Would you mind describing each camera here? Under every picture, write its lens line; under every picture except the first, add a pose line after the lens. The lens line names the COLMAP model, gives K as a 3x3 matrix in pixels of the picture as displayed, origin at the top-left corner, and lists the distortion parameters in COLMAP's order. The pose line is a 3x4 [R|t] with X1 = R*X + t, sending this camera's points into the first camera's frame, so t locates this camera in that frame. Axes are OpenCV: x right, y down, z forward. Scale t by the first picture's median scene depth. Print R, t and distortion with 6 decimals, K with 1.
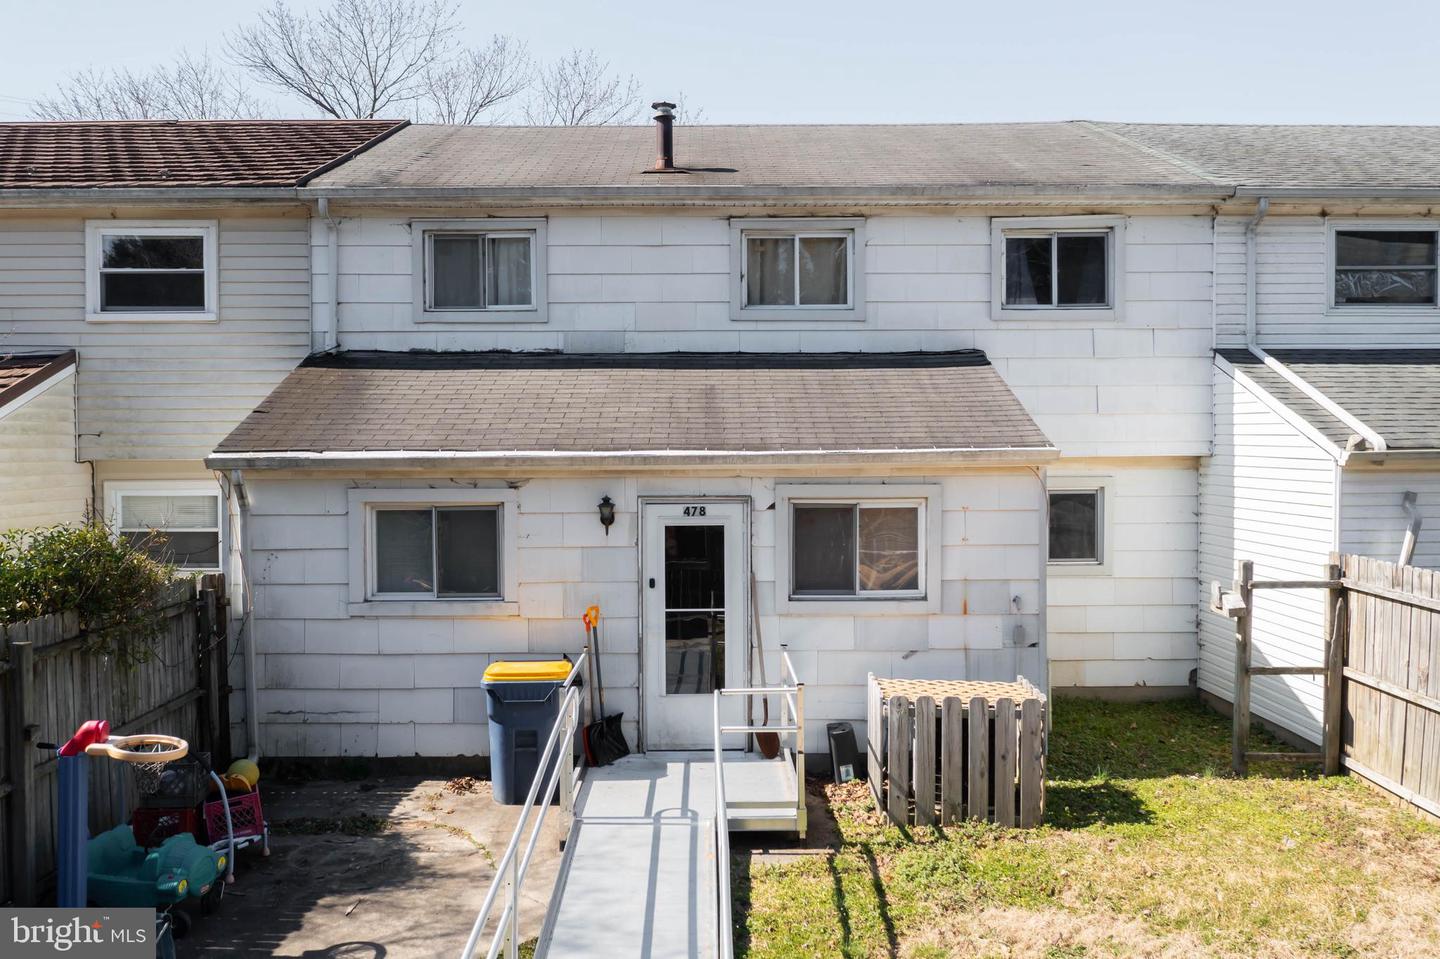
lens RADIAL K [[1141.3, 0, 722.5], [0, 1141.3, 483.0], [0, 0, 1]] dist [-0.028469, 0.005438]
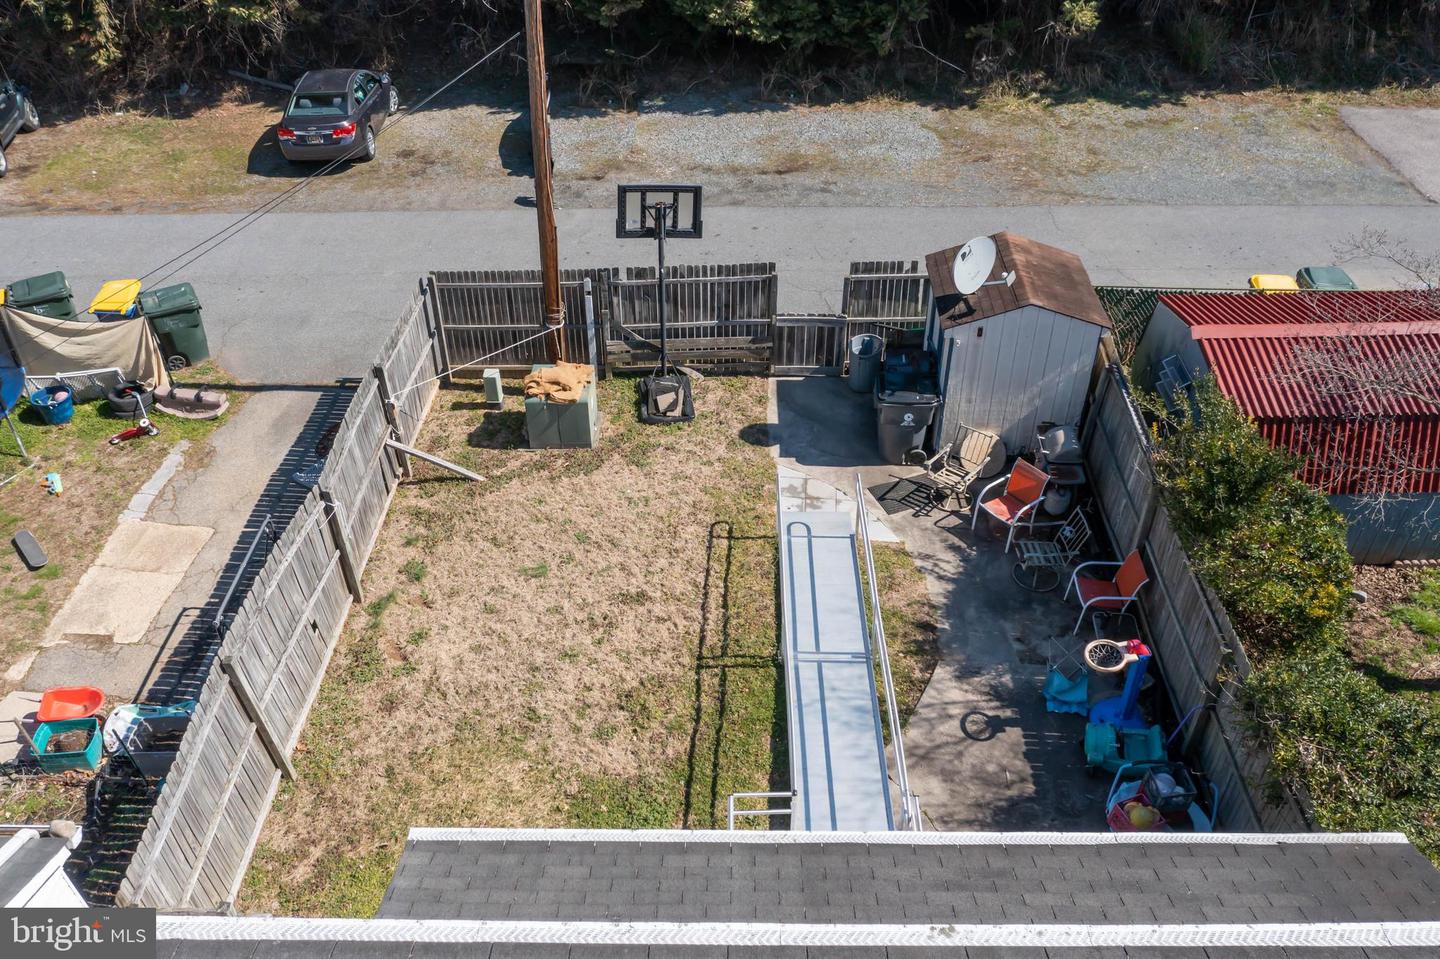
lens RADIAL K [[1141.3, 0, 713.4], [0, 1141.3, 479.6], [0, 0, 1]] dist [-0.028469, 0.005438]
pose [[-0.999337, -0.000037, 0.036395, 0.034084], [0.024164, 0.747117, 0.664253, -0.777273], [-0.027216, 0.664693, -0.746621, 1.421093]]
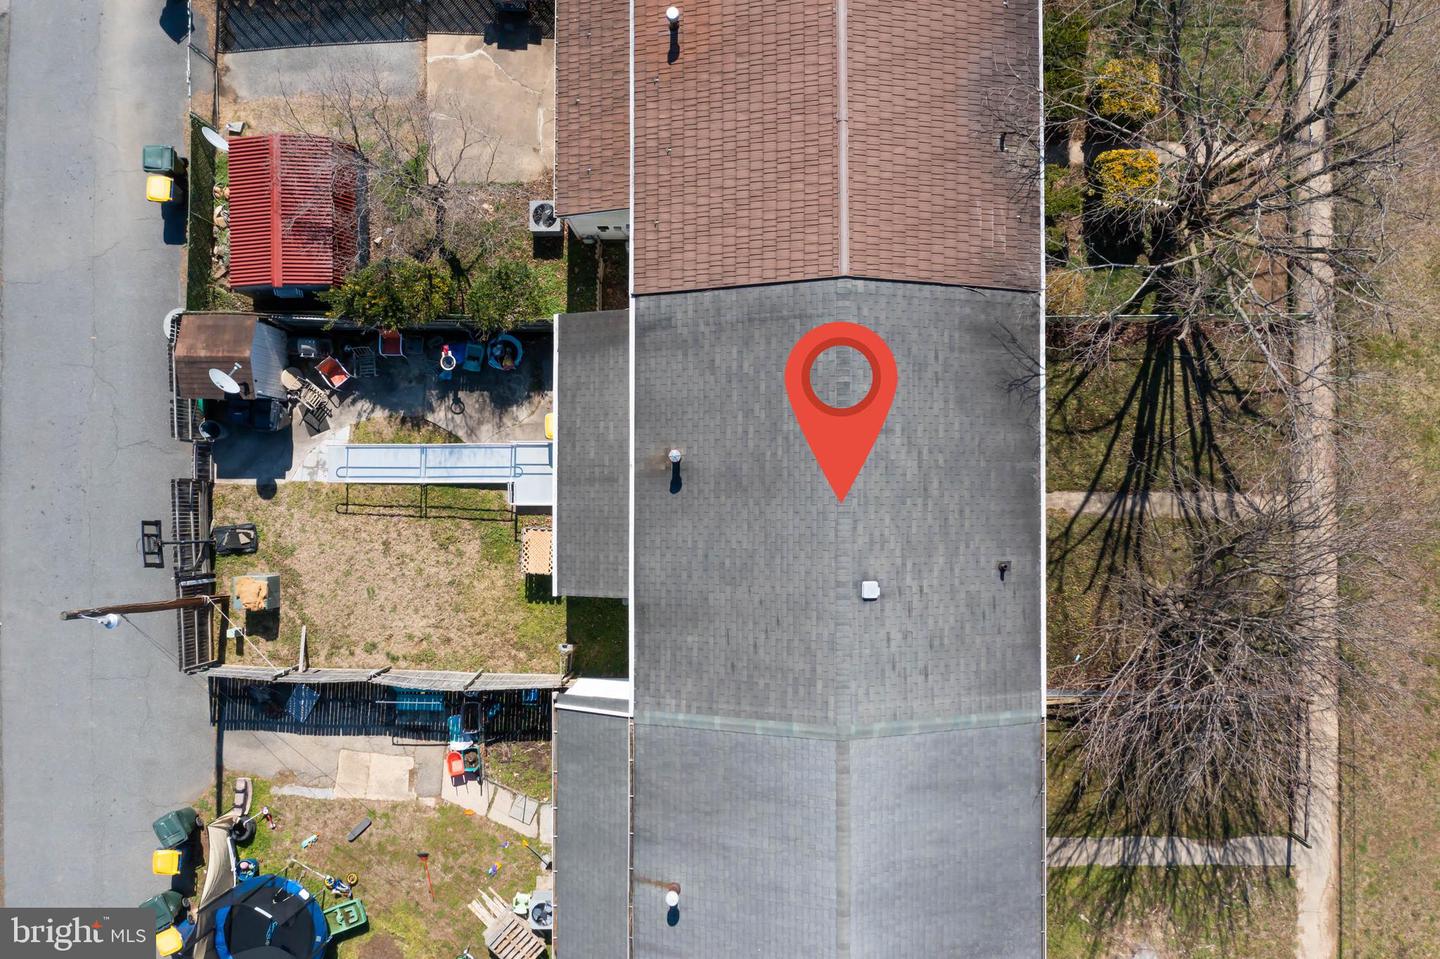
lens RADIAL K [[1141.3, 0, 721.9], [0, 1141.3, 483.7], [0, 0, 1]] dist [-0.028469, 0.005438]
pose [[-0.016095, 0.999870, -0.001391, -0.005134], [-0.012721, 0.001186, 0.999918, -2.983453], [0.999790, 0.016111, 0.012700, 1.367485]]
